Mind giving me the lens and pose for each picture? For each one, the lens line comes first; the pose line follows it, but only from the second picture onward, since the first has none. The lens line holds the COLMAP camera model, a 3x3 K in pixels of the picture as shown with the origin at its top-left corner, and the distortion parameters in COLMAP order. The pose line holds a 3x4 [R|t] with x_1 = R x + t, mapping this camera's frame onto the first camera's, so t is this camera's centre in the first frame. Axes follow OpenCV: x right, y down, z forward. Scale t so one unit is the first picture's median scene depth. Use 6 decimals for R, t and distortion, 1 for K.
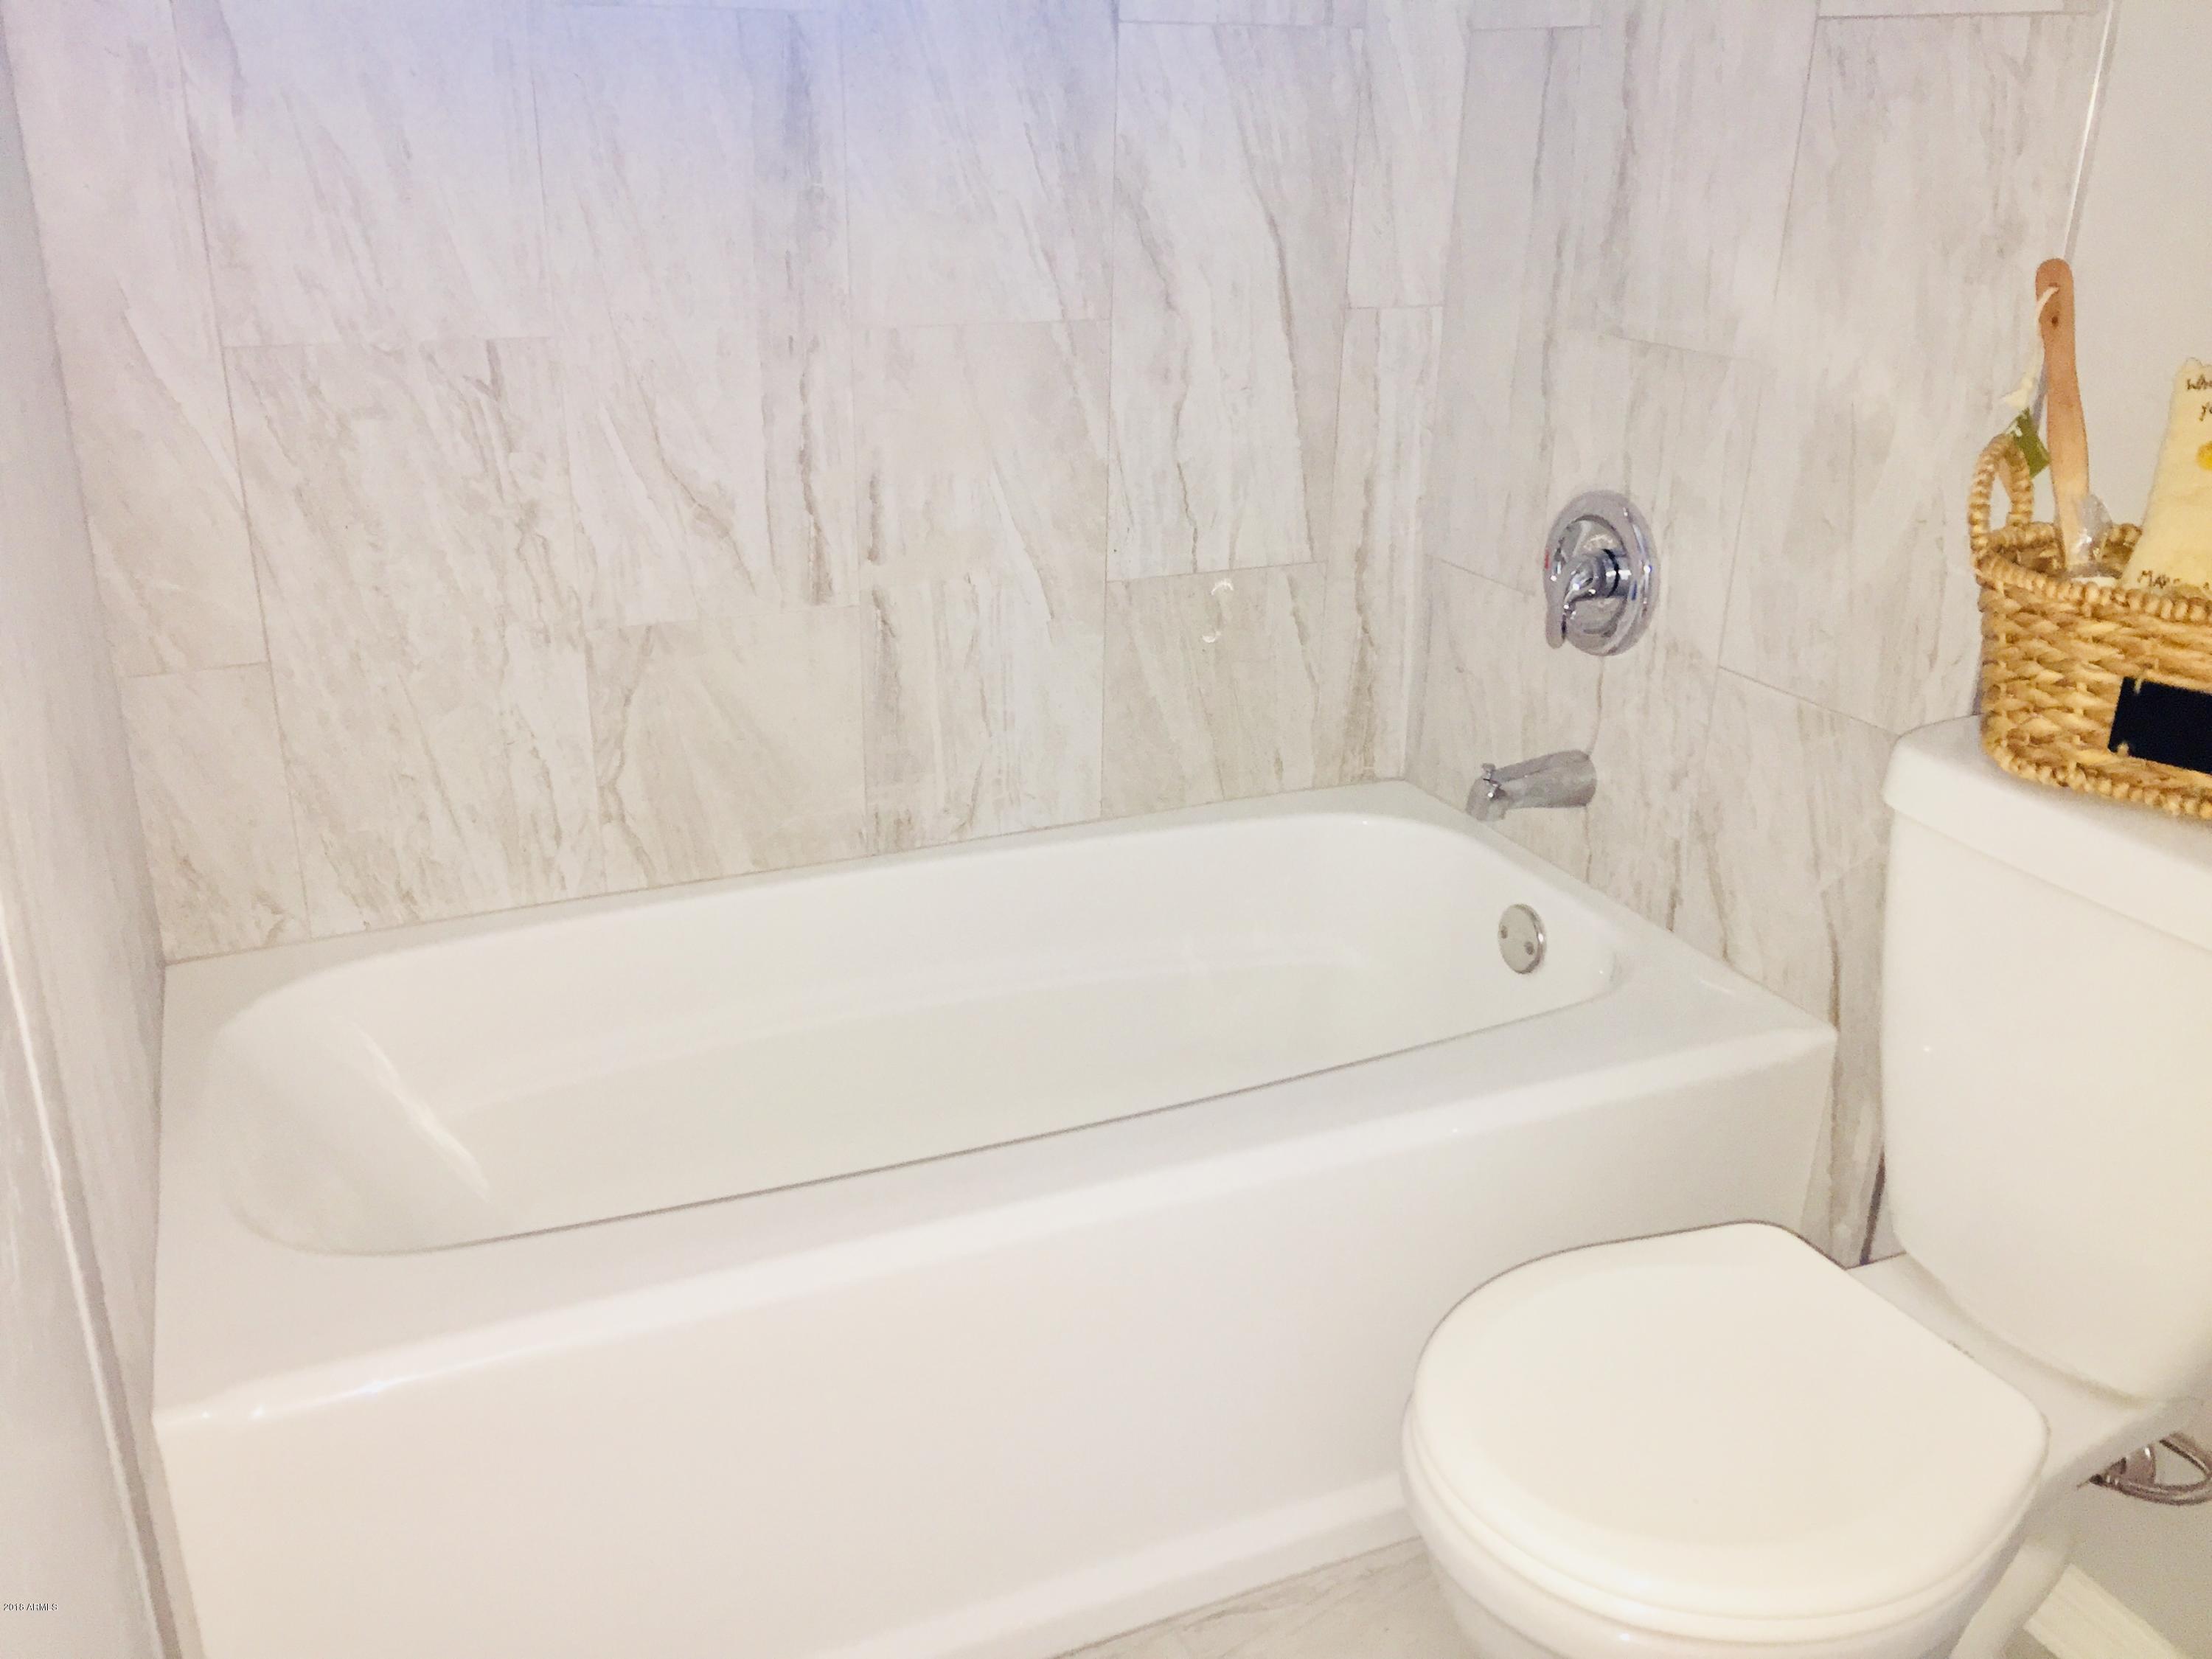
lens RADIAL K [[1879.7, 0, 1087.2], [0, 1879.7, 808.8], [0, 0, 1]] dist [0.085424, -0.135234]
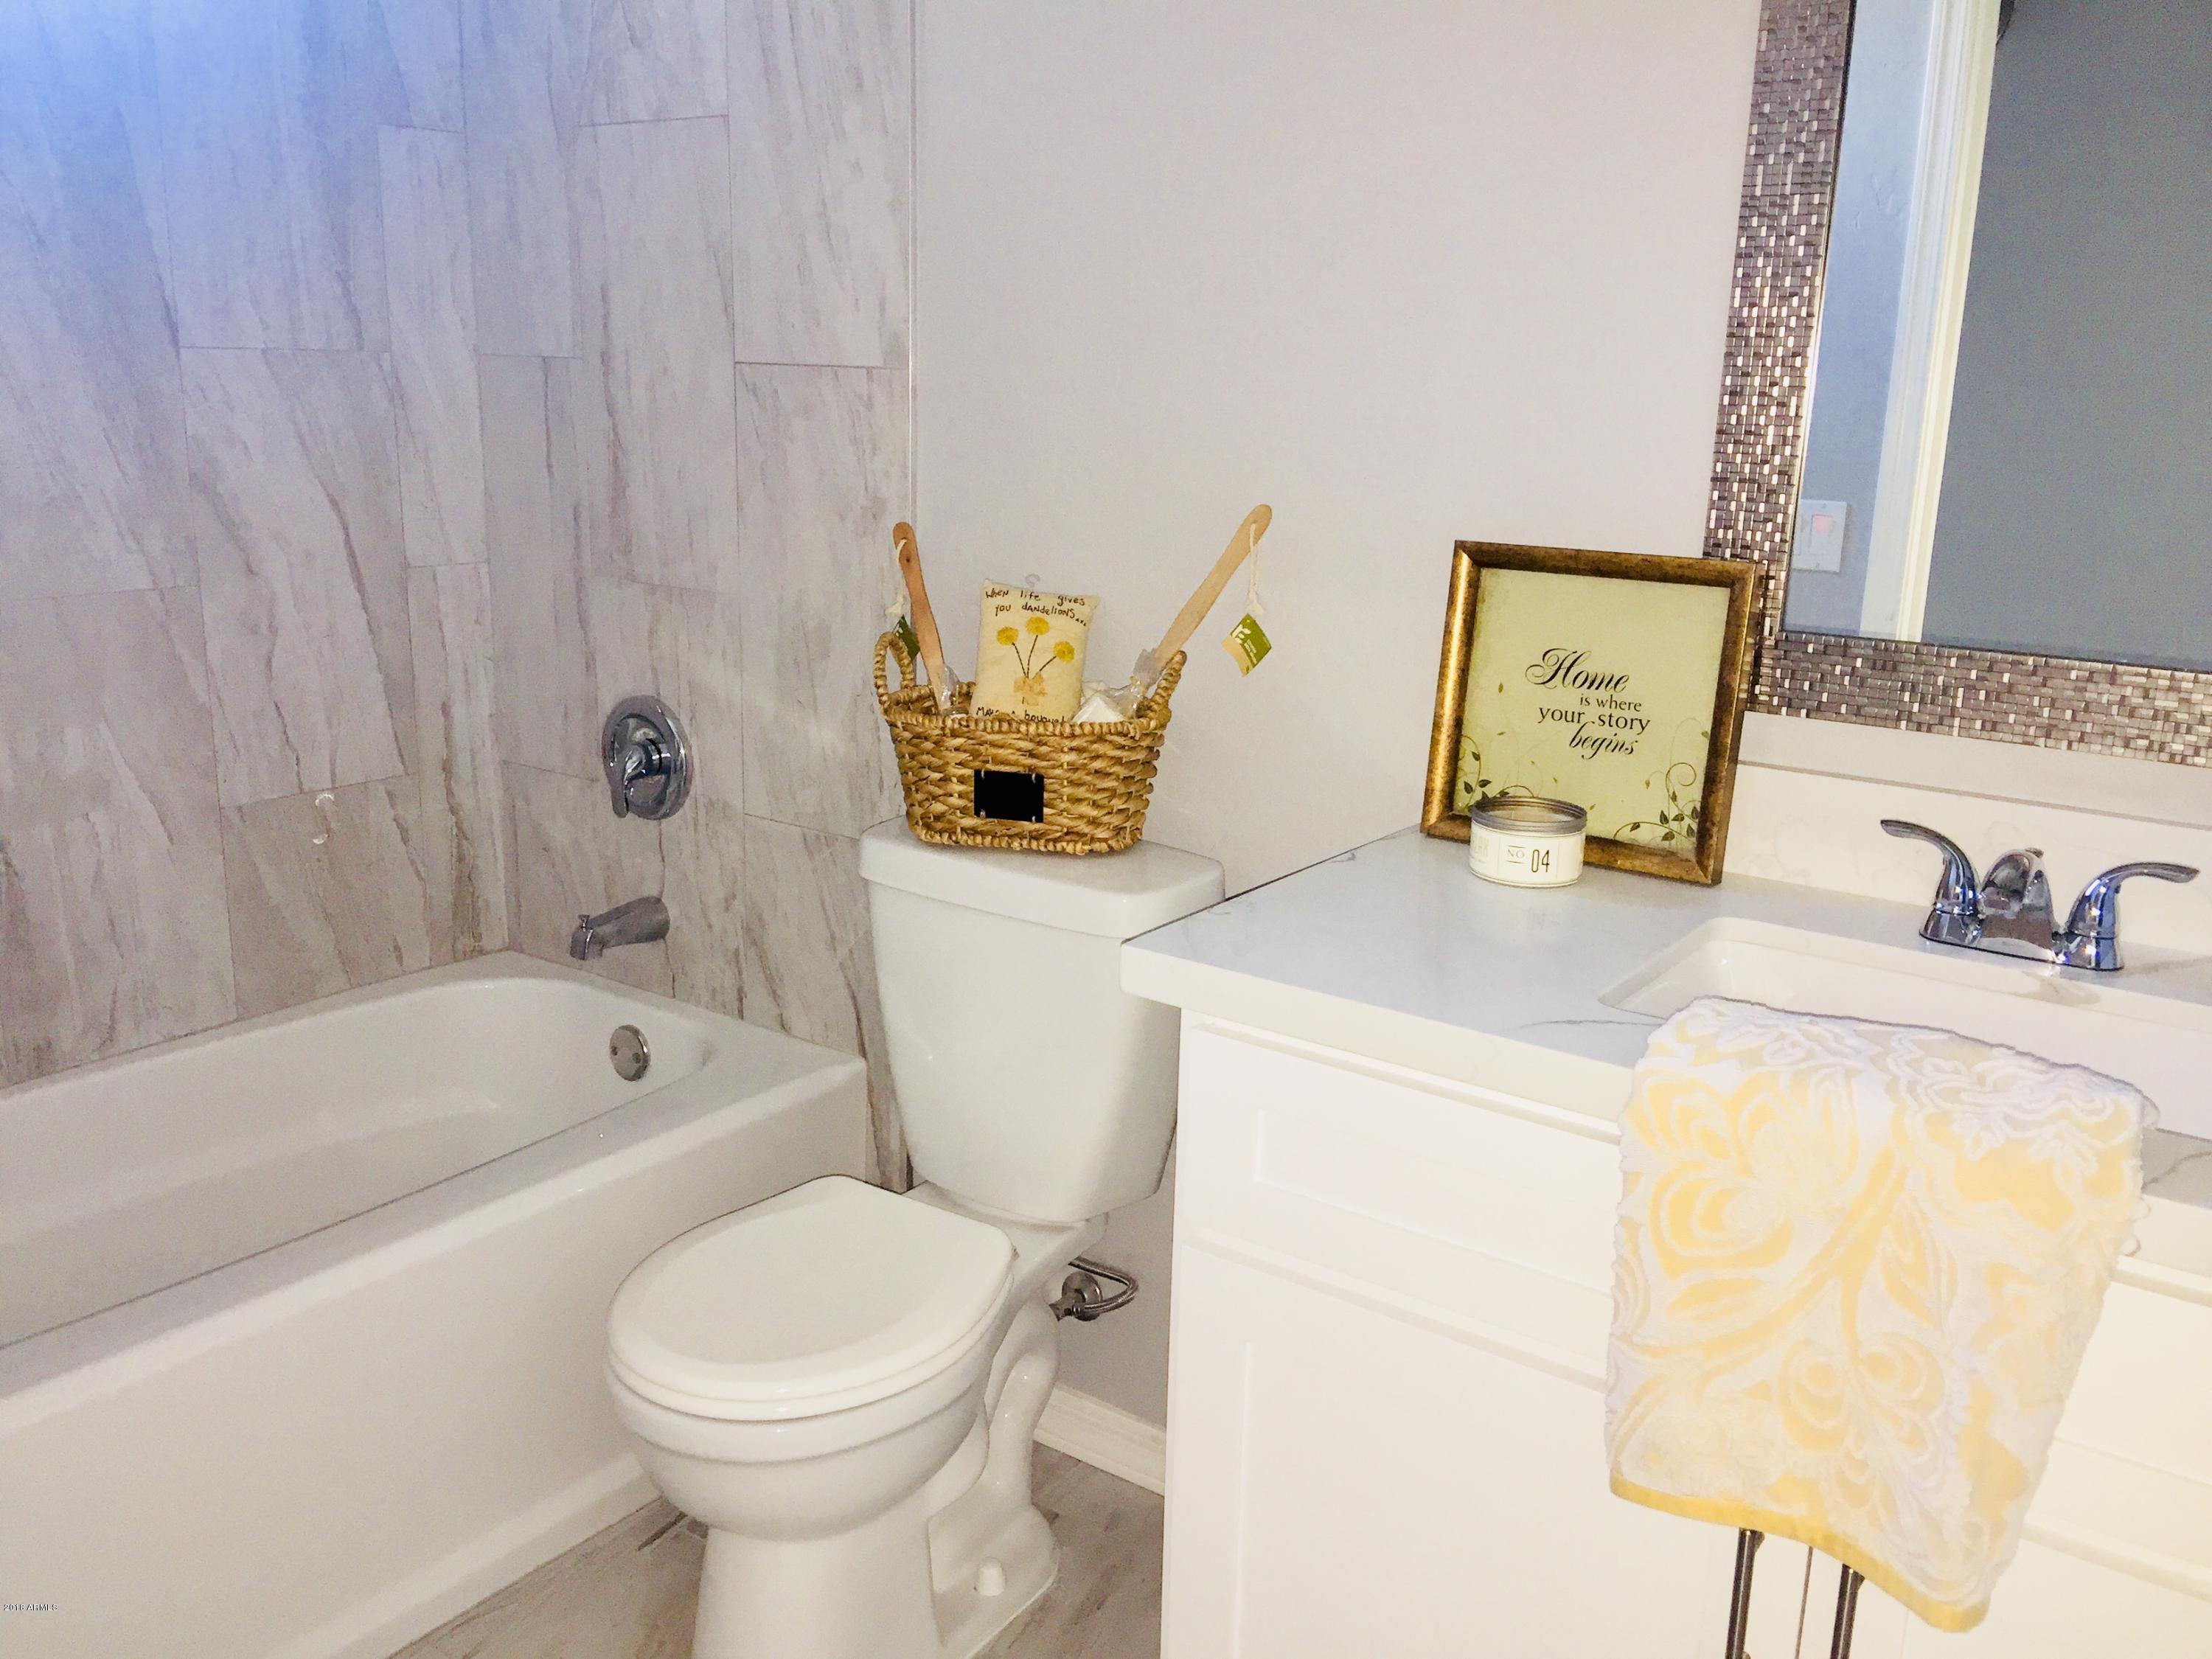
lens RADIAL K [[1879.7, 0, 1101.9], [0, 1879.7, 836.9], [0, 0, 1]] dist [0.085424, -0.135234]
pose [[0.868260, -0.116983, 0.482121, -0.091750], [0.168123, 0.983680, -0.064094, 0.066105], [-0.466755, 0.136706, 0.873757, -0.280108]]
